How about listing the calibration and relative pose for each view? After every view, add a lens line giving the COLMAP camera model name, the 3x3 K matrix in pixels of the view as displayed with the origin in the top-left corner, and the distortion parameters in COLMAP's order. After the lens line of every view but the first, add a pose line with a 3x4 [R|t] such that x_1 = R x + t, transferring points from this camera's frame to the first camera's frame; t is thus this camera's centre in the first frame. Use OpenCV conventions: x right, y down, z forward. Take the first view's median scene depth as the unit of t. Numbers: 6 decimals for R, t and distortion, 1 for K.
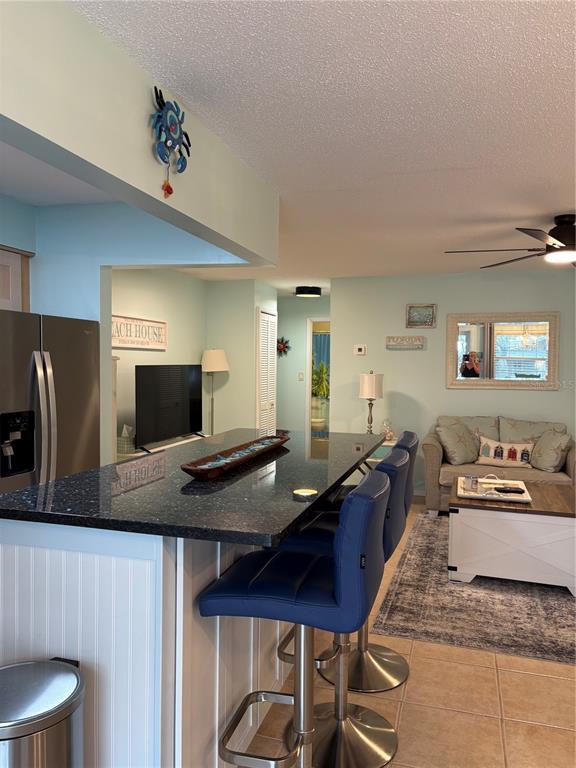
lens RADIAL K [[579.9, 0, 288.4], [0, 579.9, 384.1], [0, 0, 1]] dist [-0.000259, -0.000193]
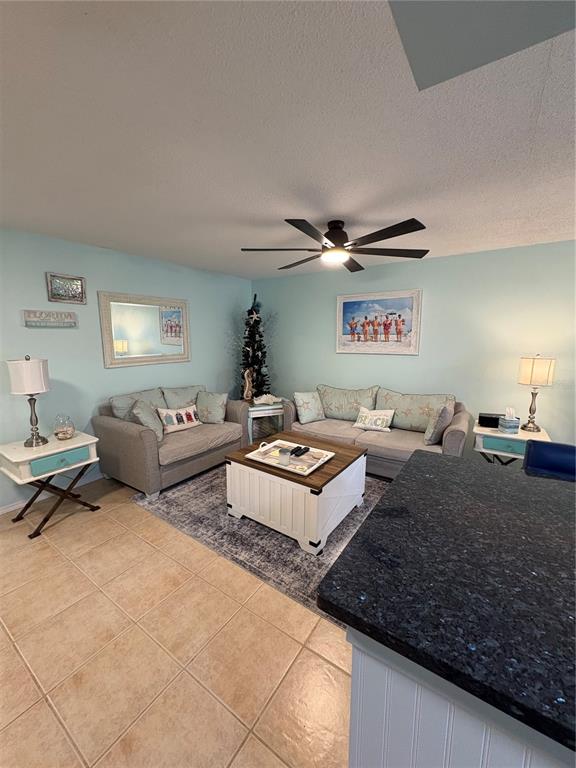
lens RADIAL K [[306.9, 0, 288.7], [0, 306.9, 381.5], [0, 0, 1]] dist [0.002366, 0.000181]
pose [[0.301331, -0.146709, 0.942166, -0.140609], [0.037692, 0.989153, 0.141970, -0.034925], [-0.952774, -0.007268, 0.303592, 0.581633]]
